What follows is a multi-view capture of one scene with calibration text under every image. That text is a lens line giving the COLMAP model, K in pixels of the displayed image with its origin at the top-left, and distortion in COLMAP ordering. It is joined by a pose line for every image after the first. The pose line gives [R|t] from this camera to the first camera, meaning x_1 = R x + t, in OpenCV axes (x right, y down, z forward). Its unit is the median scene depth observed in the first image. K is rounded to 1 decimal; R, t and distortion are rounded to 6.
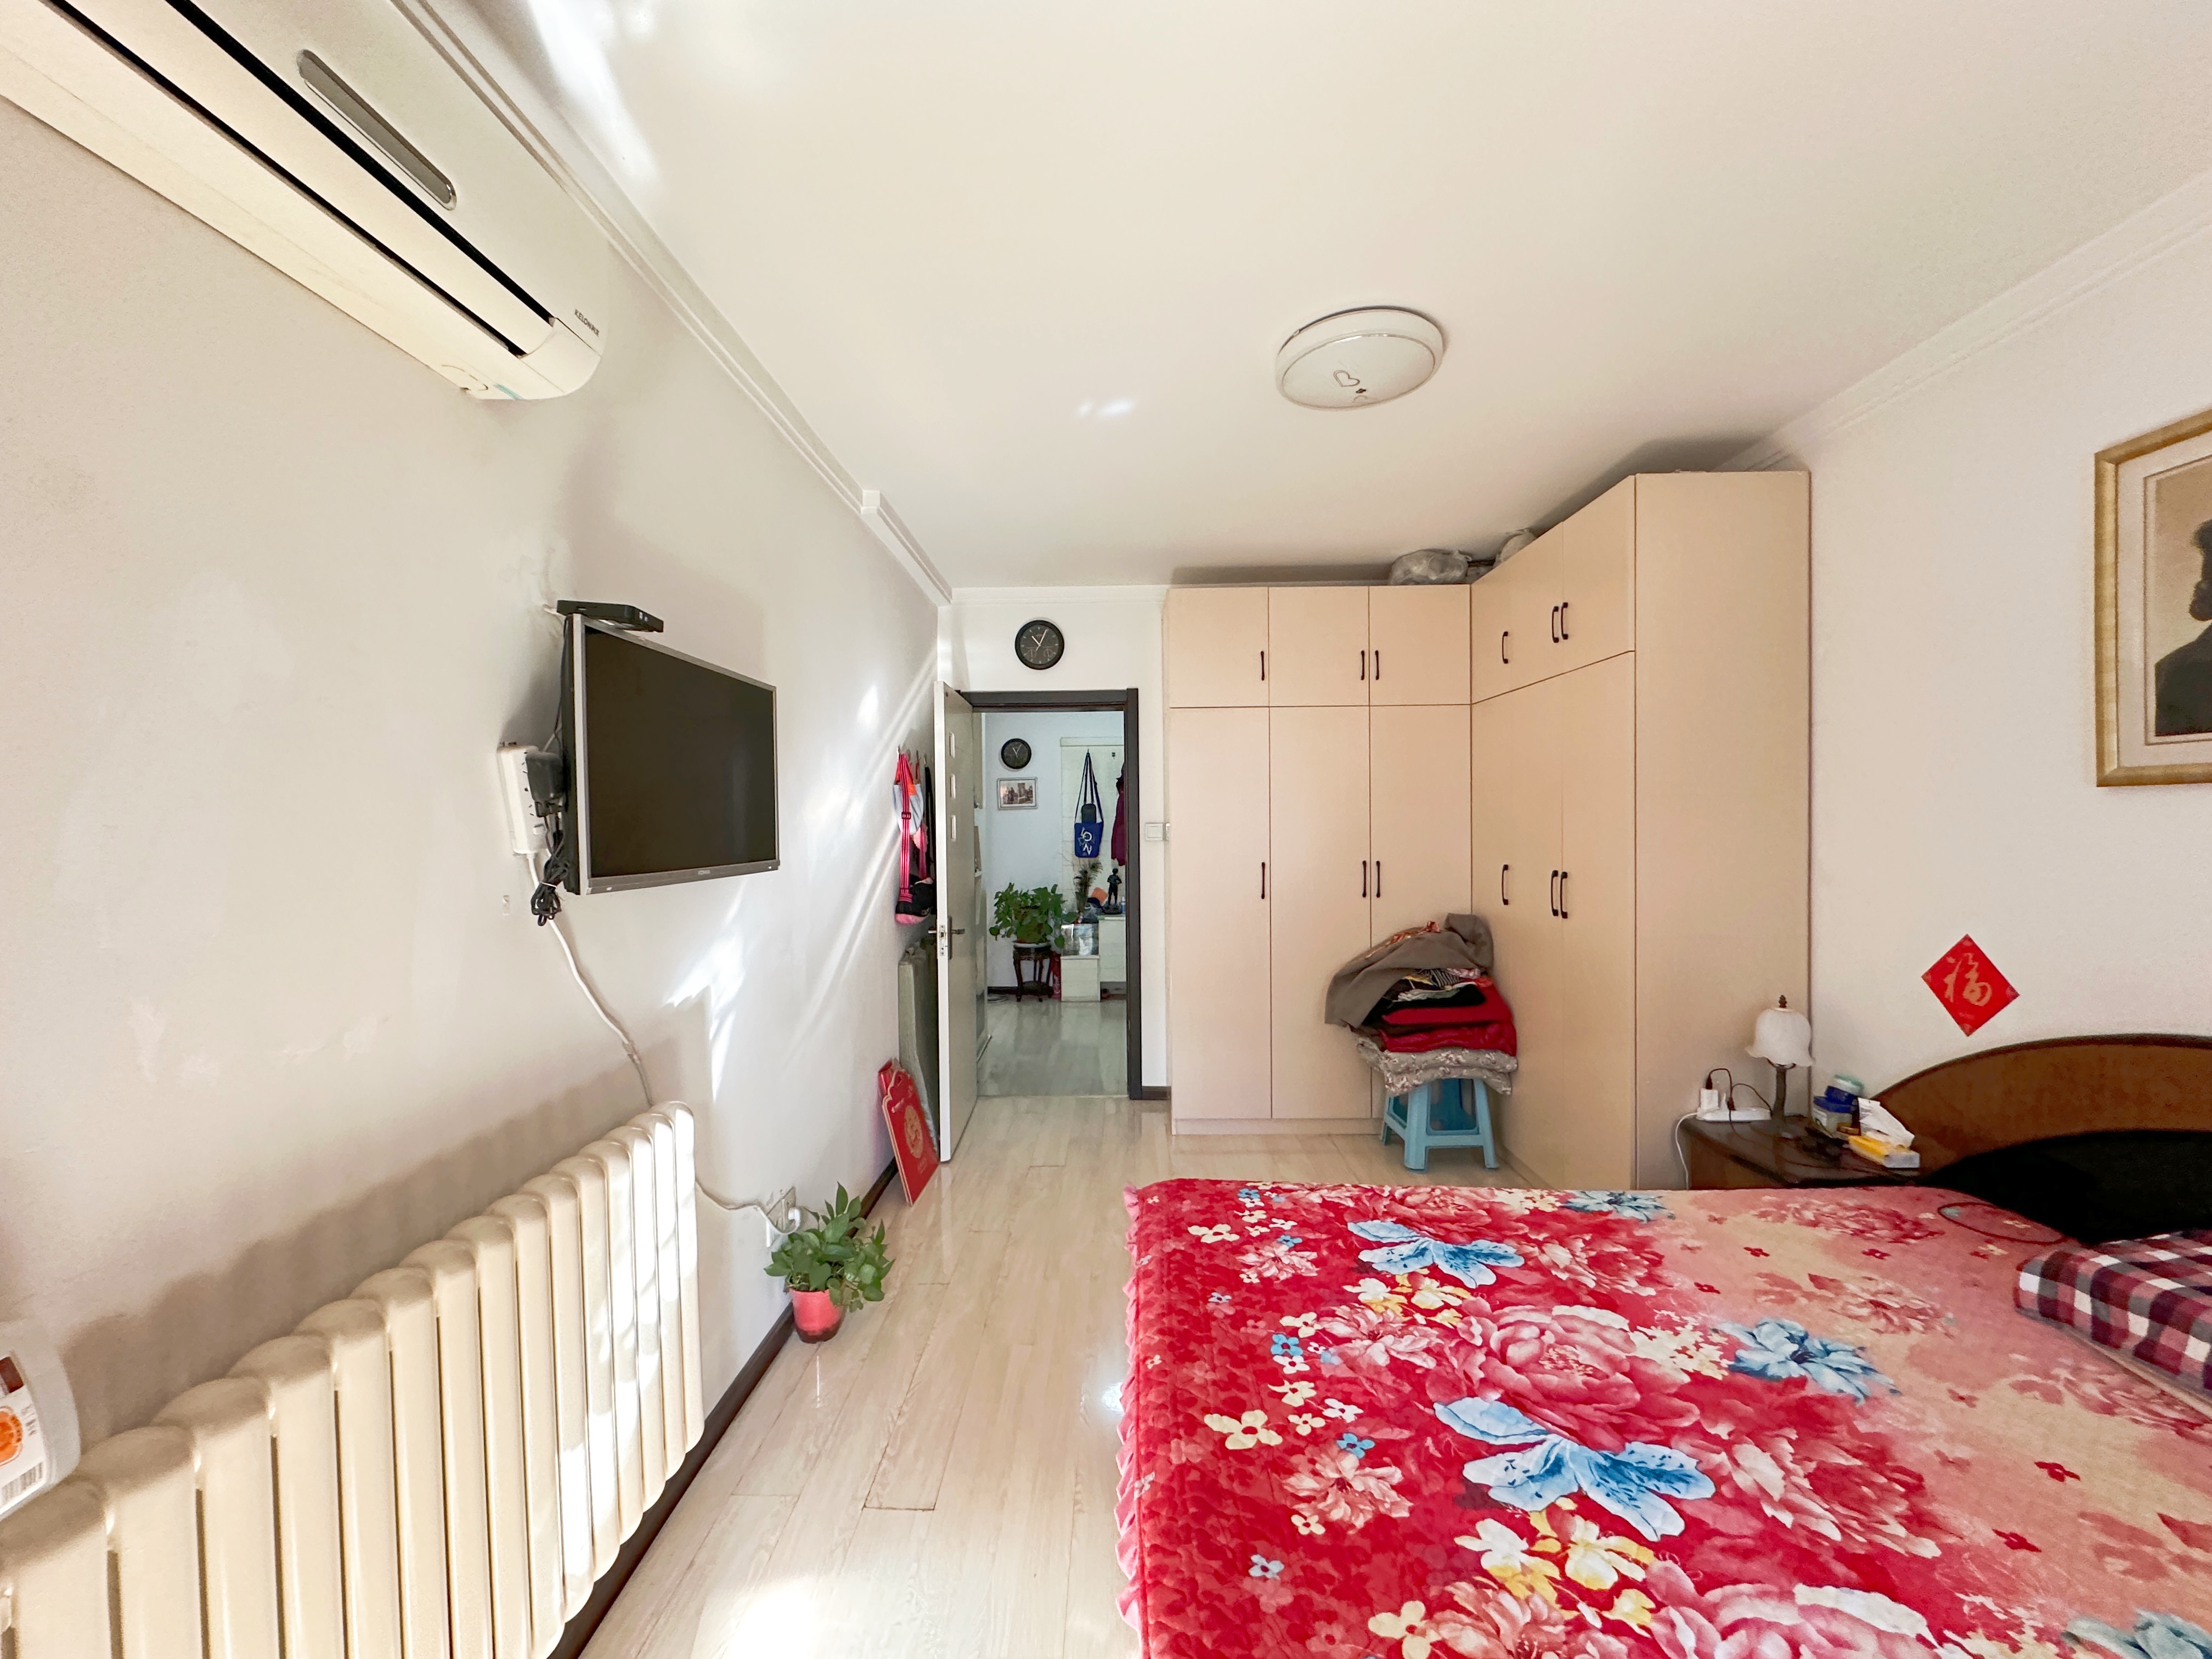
lens RADIAL K [[882.7, 0, 1107.5], [0, 882.7, 836.7], [0, 0, 1]] dist [0.003469, 0.000549]
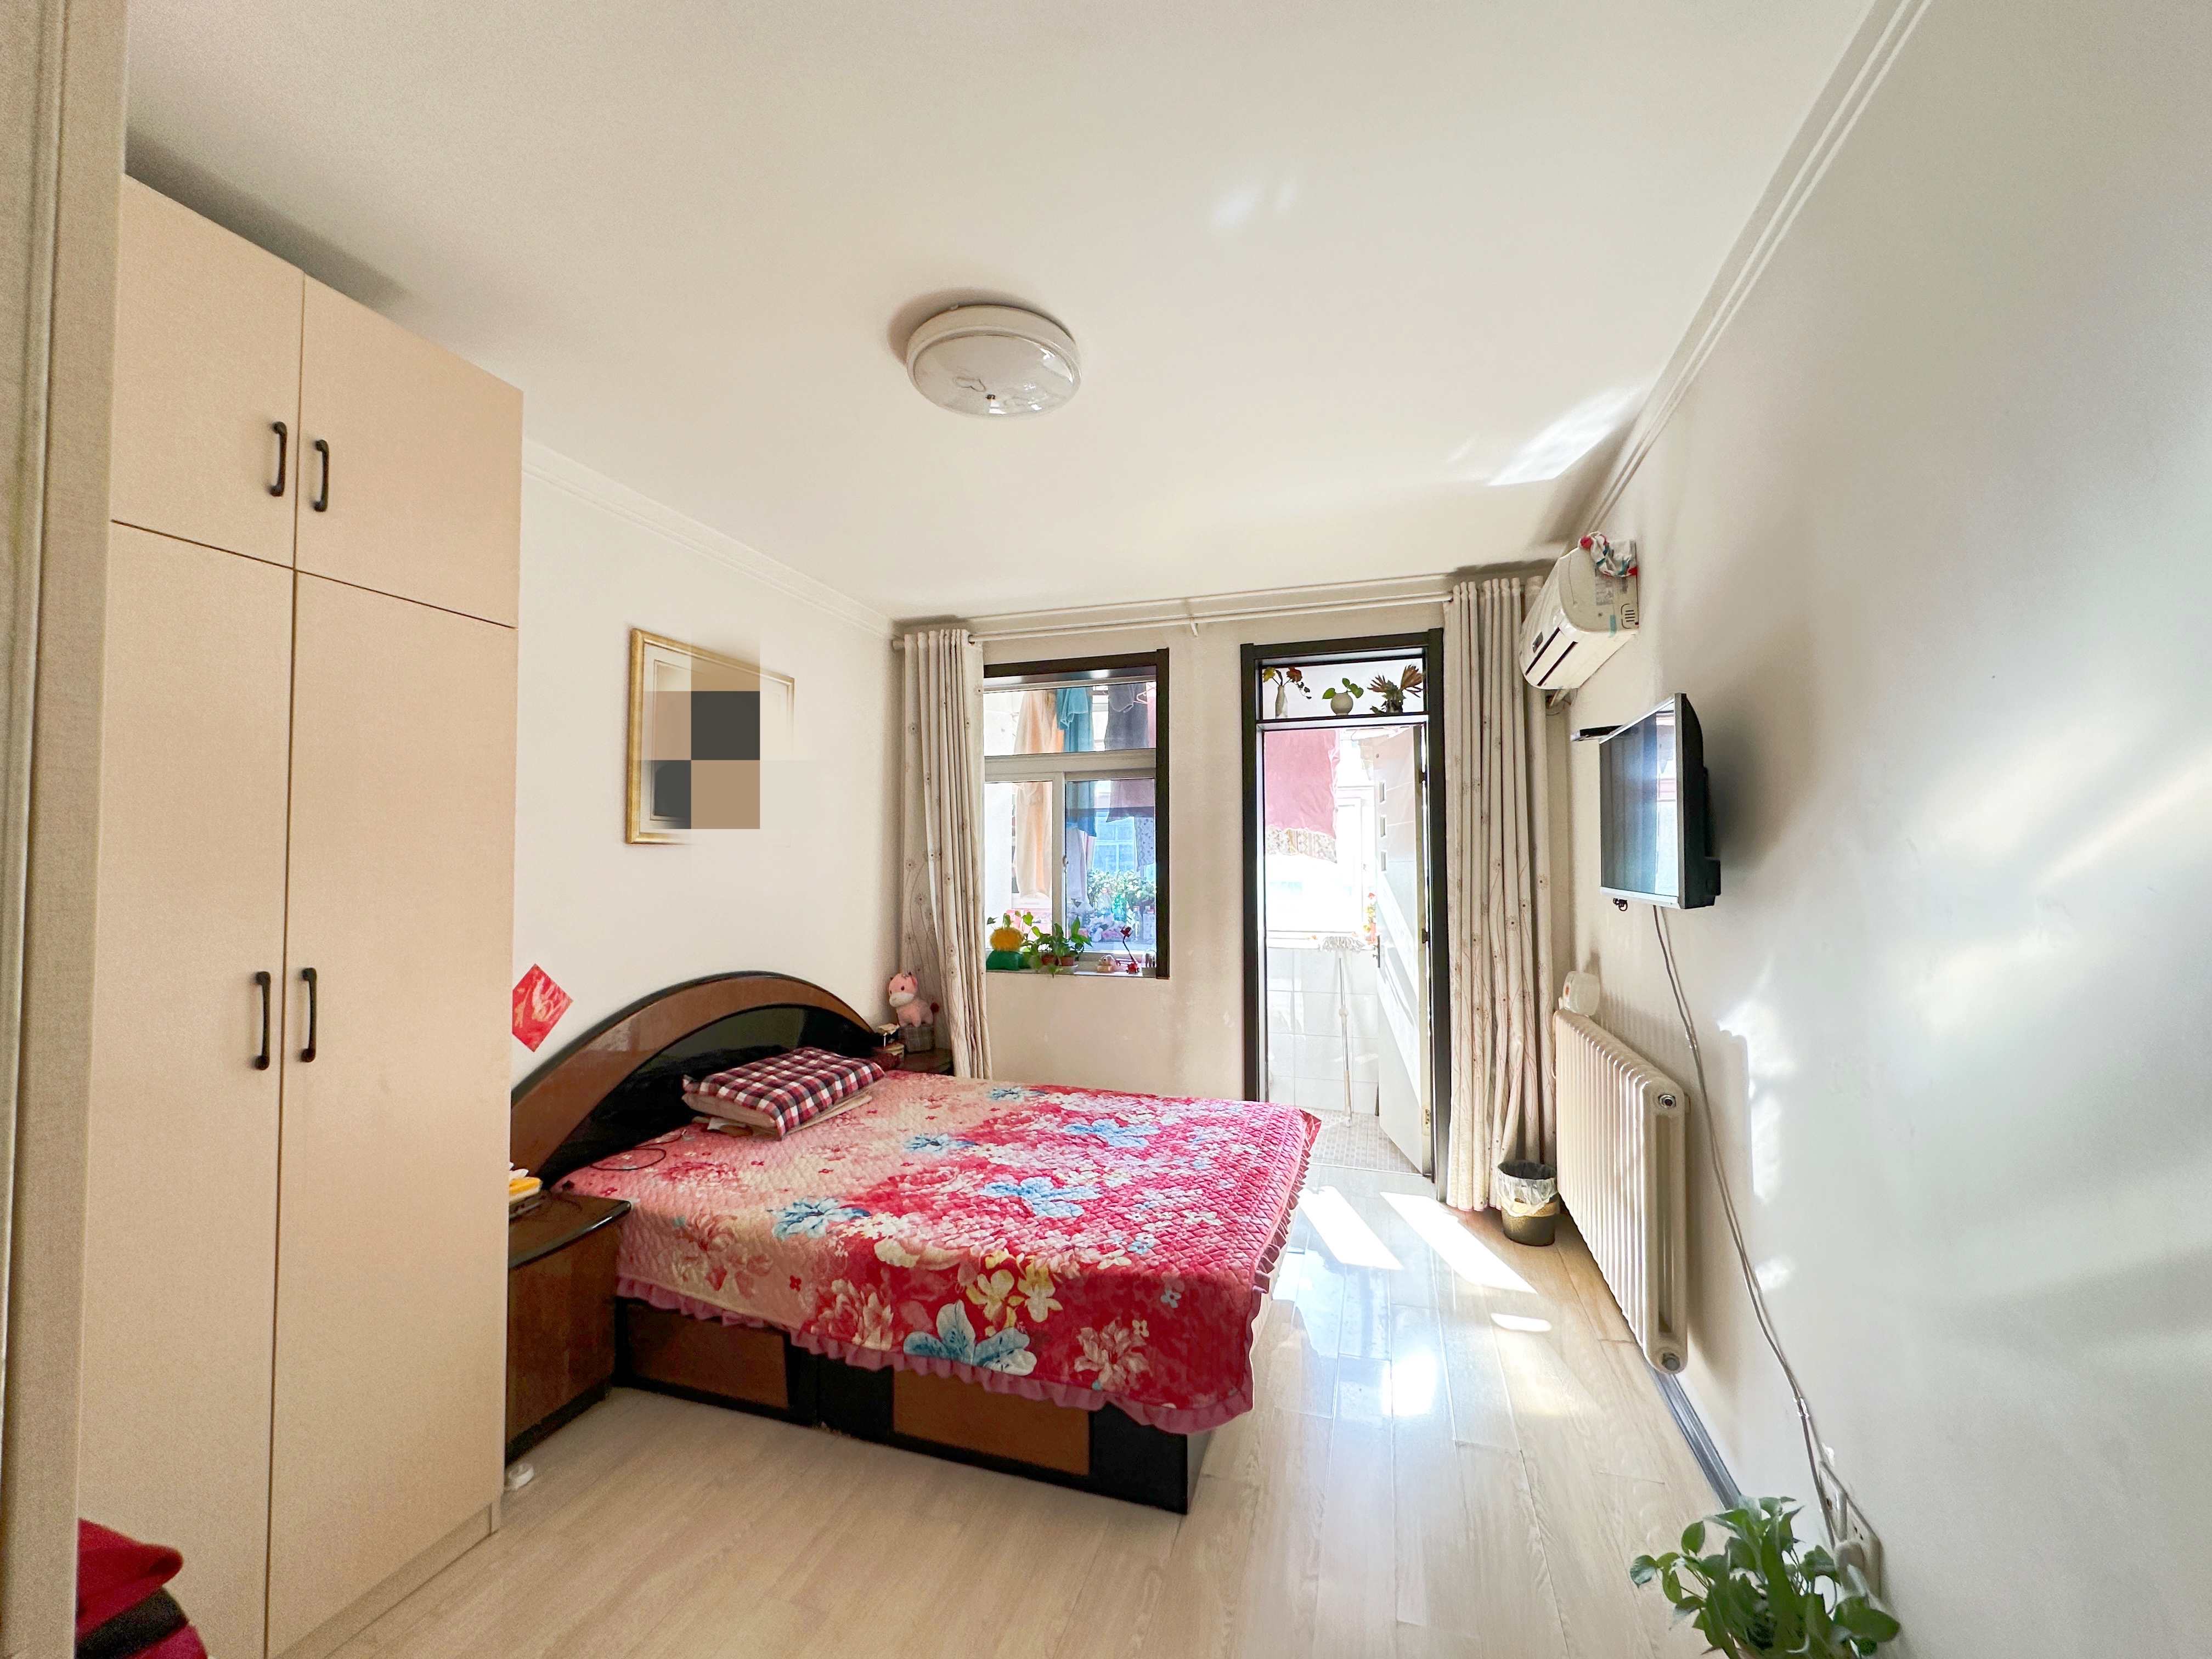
lens RADIAL K [[882.7, 0, 1101.3], [0, 882.7, 836.6], [0, 0, 1]] dist [0.003469, 0.000549]
pose [[-0.958608, 0.017745, 0.284176, -0.096727], [0.014219, 0.999794, -0.014465, -0.036680], [-0.284374, -0.009825, -0.958663, 2.307448]]
